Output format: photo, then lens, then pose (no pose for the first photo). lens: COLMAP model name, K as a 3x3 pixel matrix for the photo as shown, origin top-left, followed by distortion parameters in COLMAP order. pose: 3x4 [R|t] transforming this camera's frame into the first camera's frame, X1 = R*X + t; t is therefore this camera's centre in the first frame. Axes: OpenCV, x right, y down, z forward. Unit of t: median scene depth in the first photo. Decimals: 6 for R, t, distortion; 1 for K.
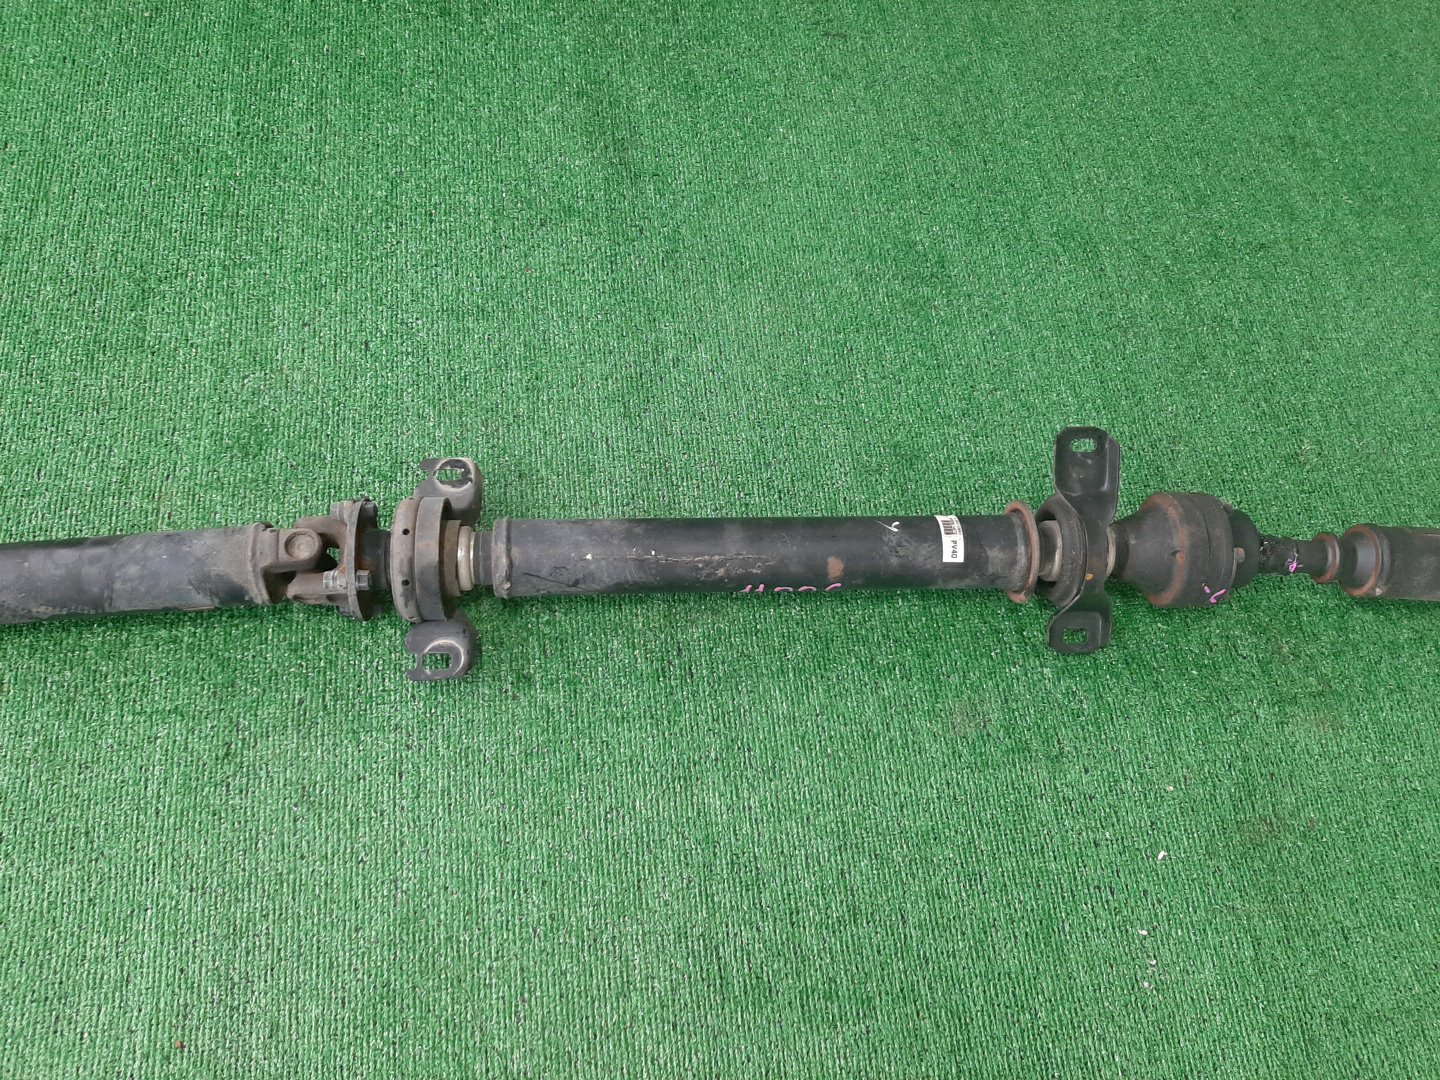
lens RADIAL K [[1119.6, 0, 723.5], [0, 1119.6, 514.8], [0, 0, 1]] dist [0.088160, -0.173601]
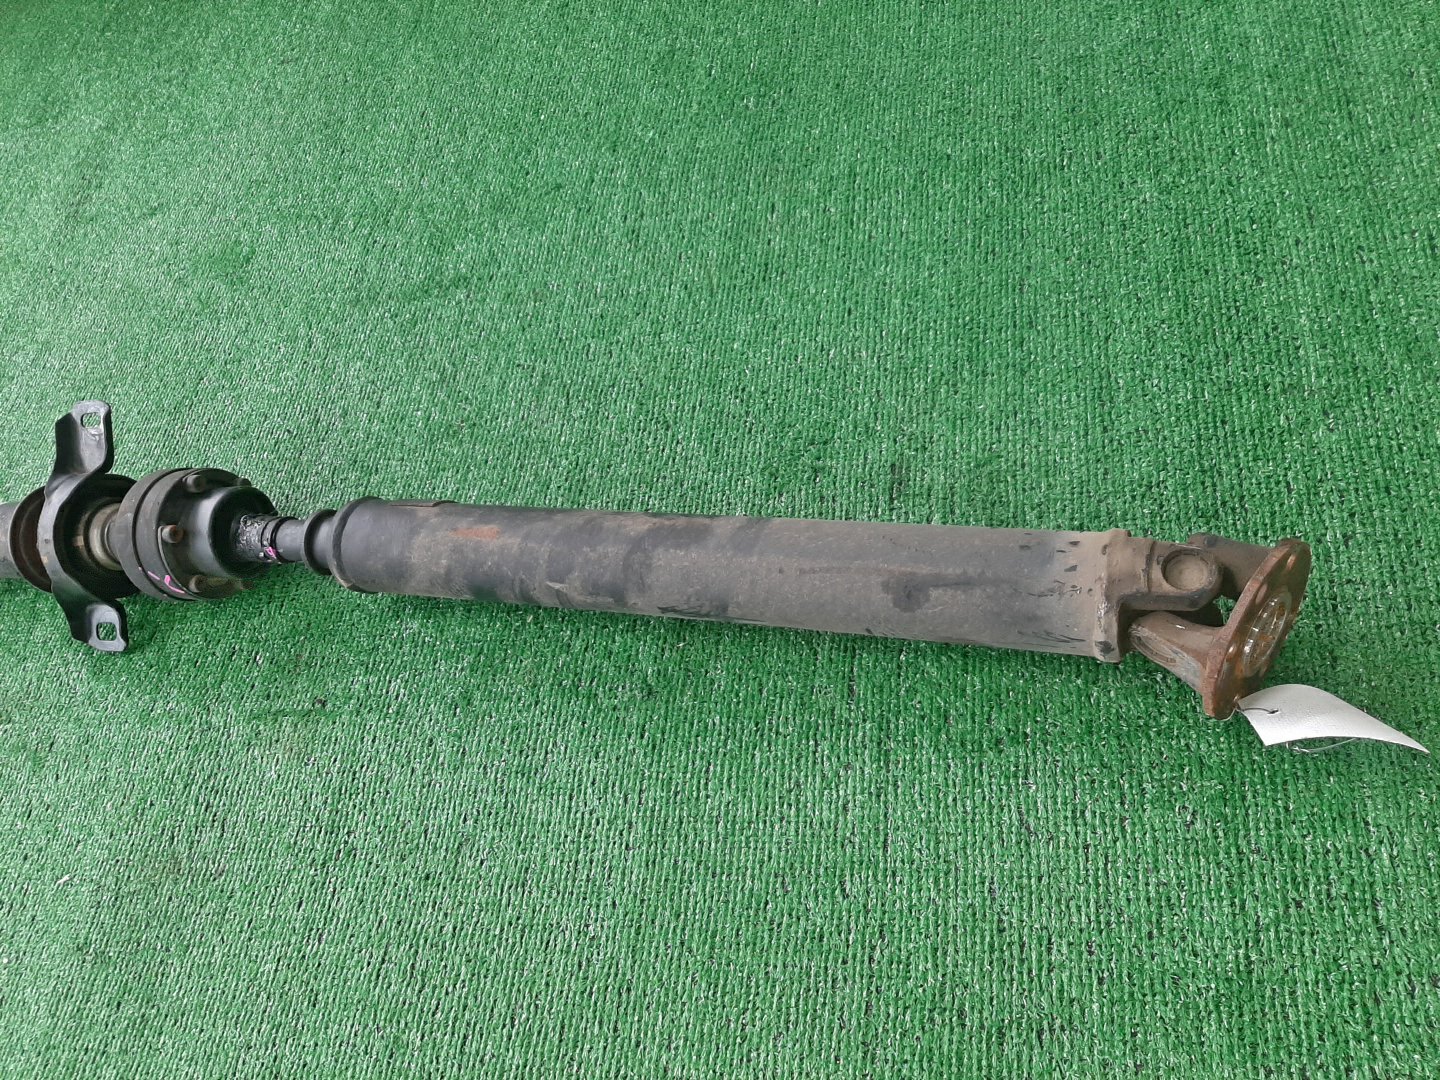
lens RADIAL K [[1119.6, 0, 723.5], [0, 1119.6, 514.8], [0, 0, 1]] dist [0.088160, -0.173601]
pose [[0.871413, -0.032066, -0.489501, 1.213713], [-0.014558, 0.995731, -0.091144, 0.090604], [0.490334, 0.086550, 0.867226, 0.464315]]
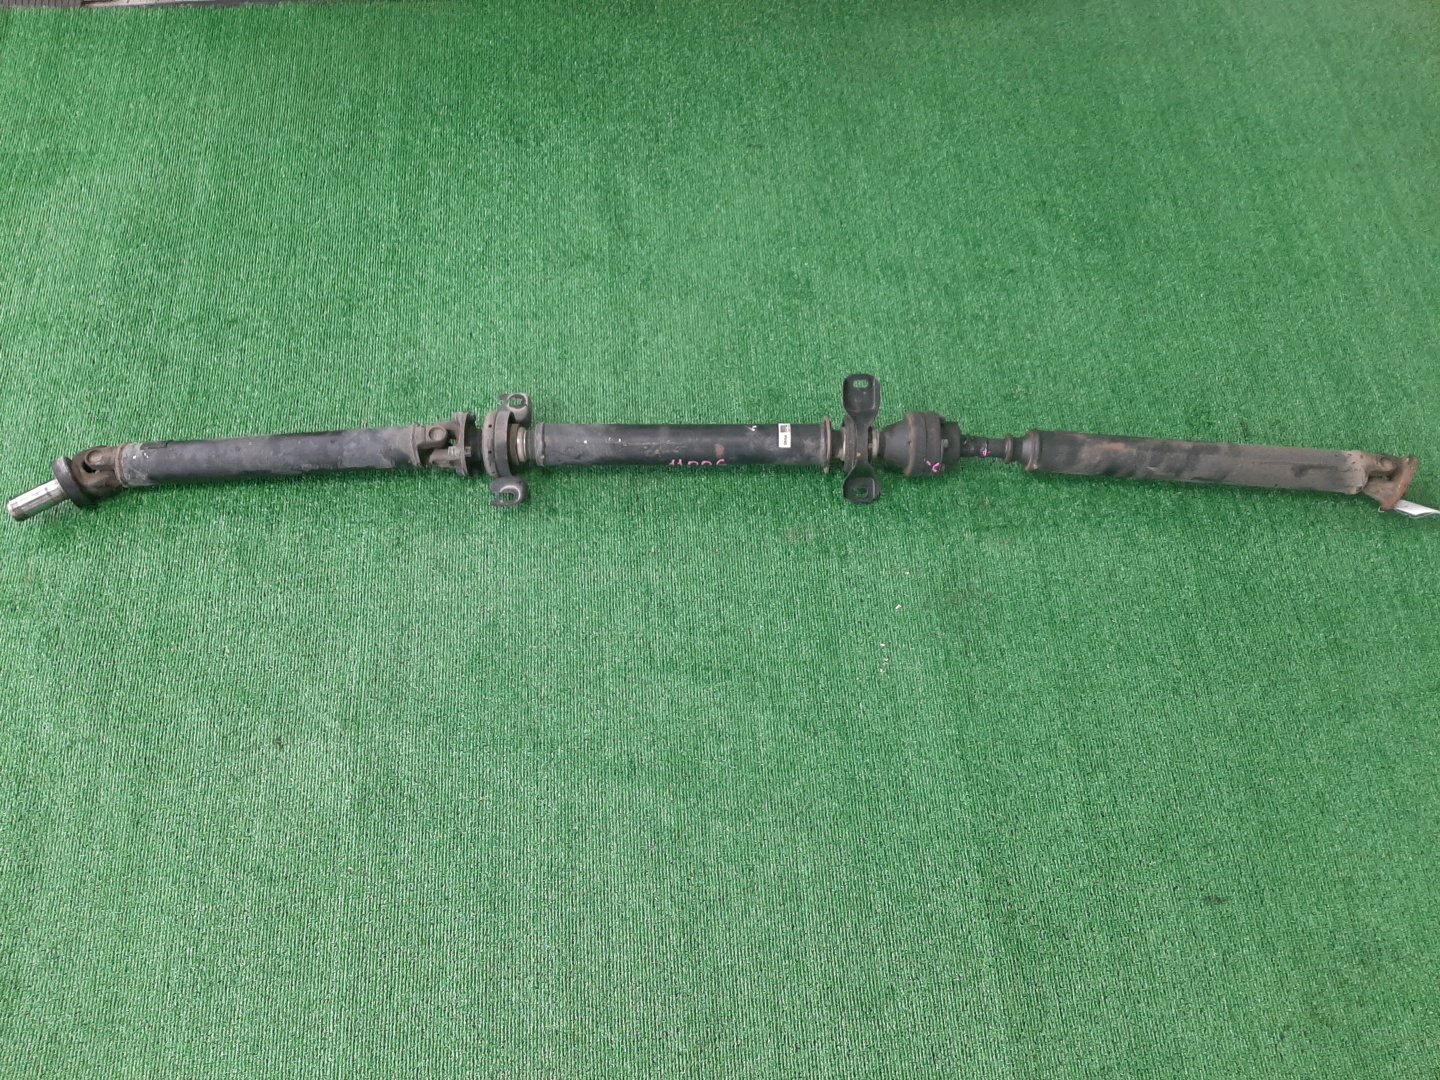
lens RADIAL K [[1119.6, 0, 723.5], [0, 1119.6, 514.8], [0, 0, 1]] dist [0.088160, -0.173601]
pose [[0.996399, 0.001835, -0.084770, 0.252875], [-0.004100, 0.999639, -0.026561, 0.195427], [0.084691, 0.026813, 0.996046, -0.794300]]
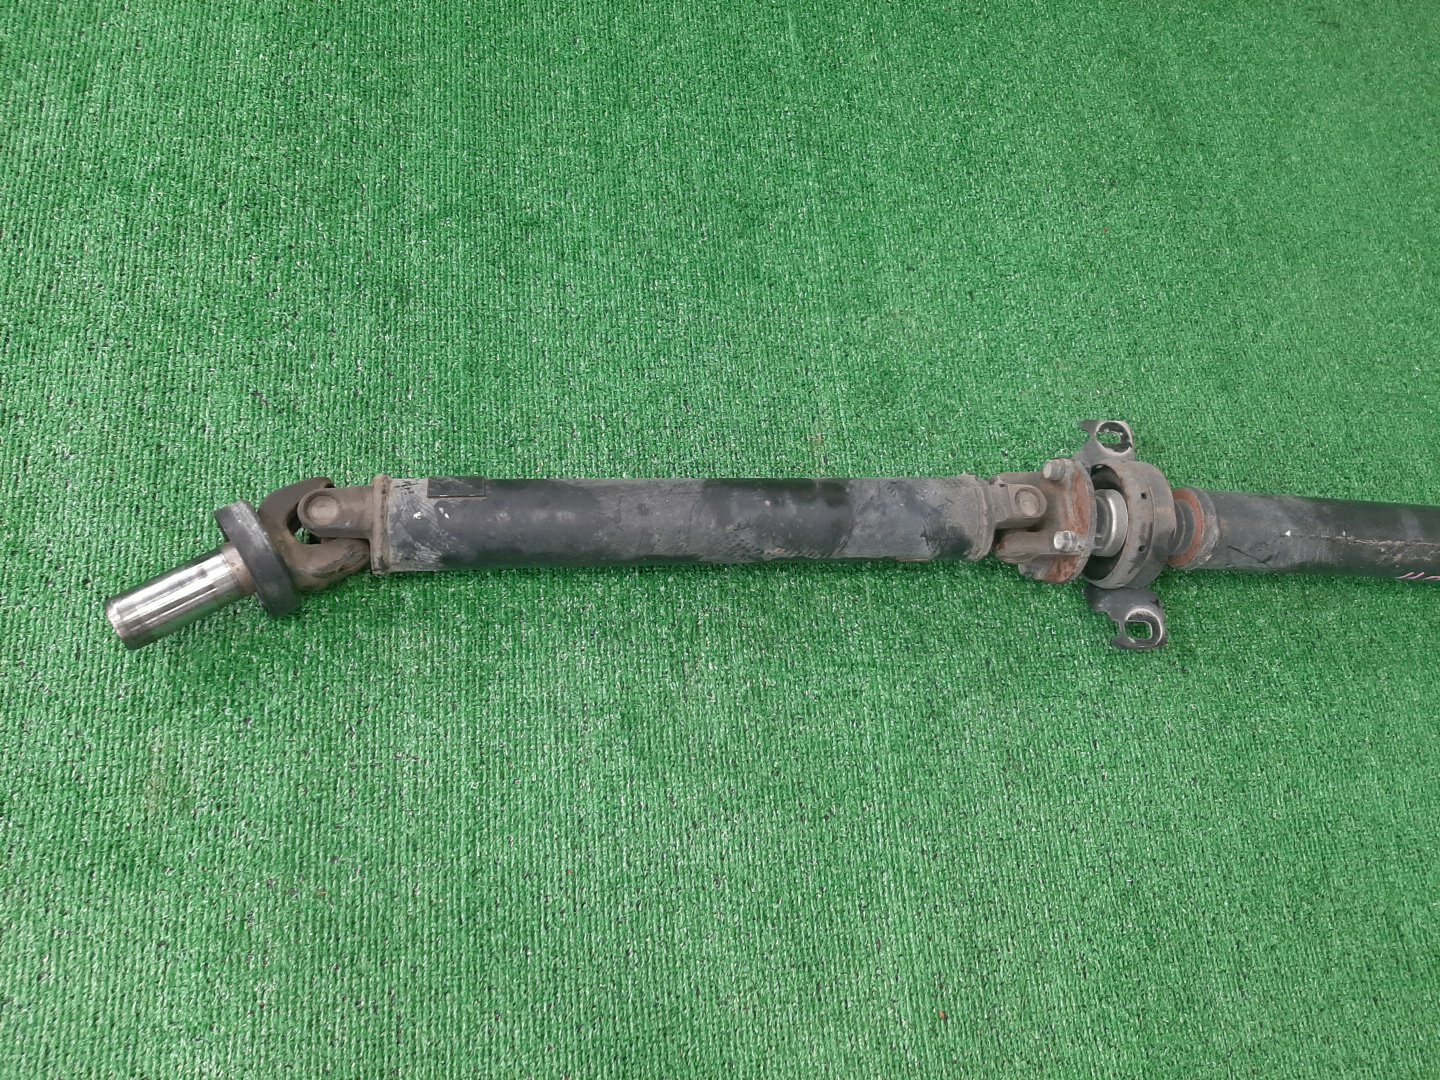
lens RADIAL K [[1119.6, 0, 723.5], [0, 1119.6, 514.8], [0, 0, 1]] dist [0.088160, -0.173601]
pose [[0.992018, 0.068606, 0.105802, -0.671491], [-0.071888, 0.997033, 0.027516, 0.027560], [-0.103601, -0.034902, 0.994006, 0.064585]]
